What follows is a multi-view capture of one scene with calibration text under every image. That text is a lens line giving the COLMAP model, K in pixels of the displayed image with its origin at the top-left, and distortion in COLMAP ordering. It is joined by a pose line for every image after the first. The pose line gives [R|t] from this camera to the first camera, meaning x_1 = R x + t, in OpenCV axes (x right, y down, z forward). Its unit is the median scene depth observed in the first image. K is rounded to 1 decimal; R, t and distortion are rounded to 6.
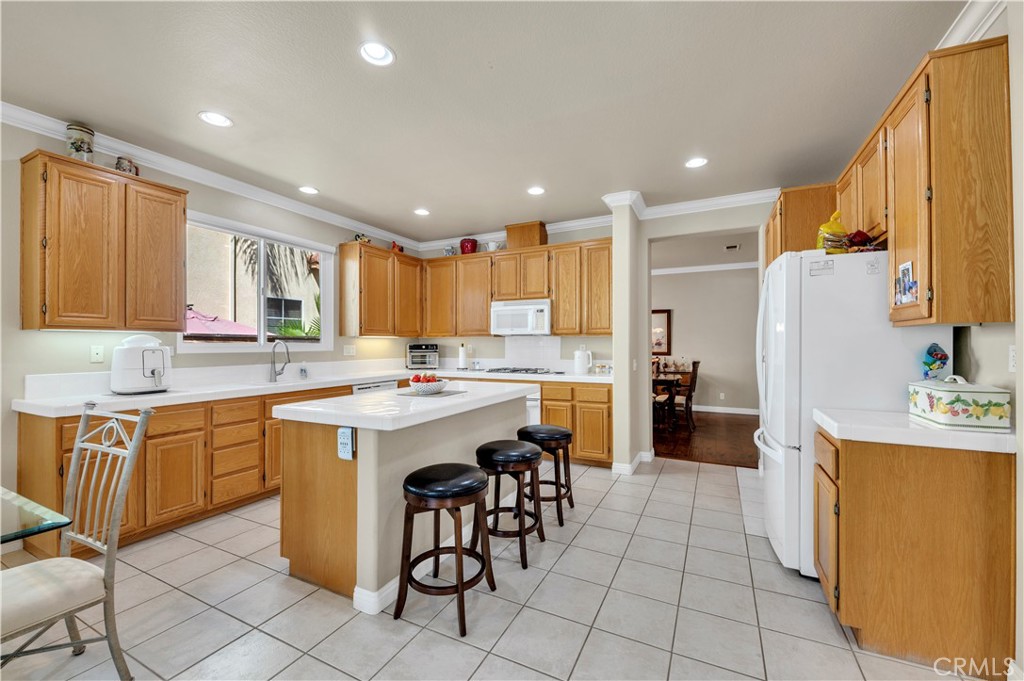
lens RADIAL K [[409.0, 0, 514.1], [0, 409.0, 342.0], [0, 0, 1]] dist [0.001071, -0.000226]
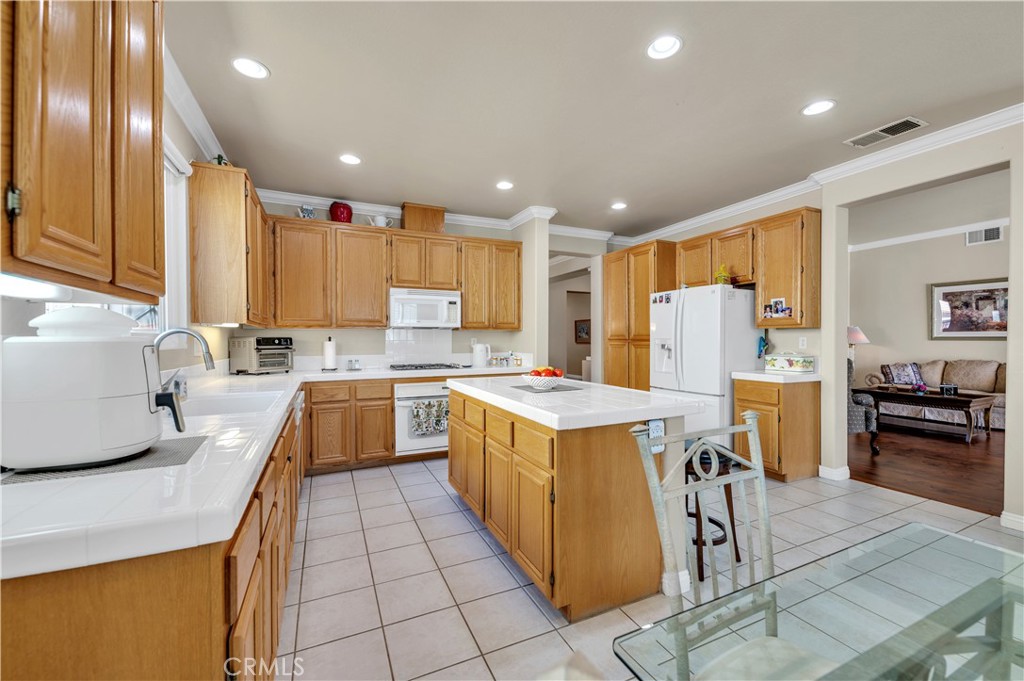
lens RADIAL K [[409.0, 0, 514.1], [0, 409.0, 342.0], [0, 0, 1]] dist [0.001071, -0.000226]
pose [[0.624581, -0.005181, 0.780943, -0.597469], [-0.002736, 0.999957, 0.008822, 0.006744], [-0.780955, -0.007647, 0.624540, 0.285809]]
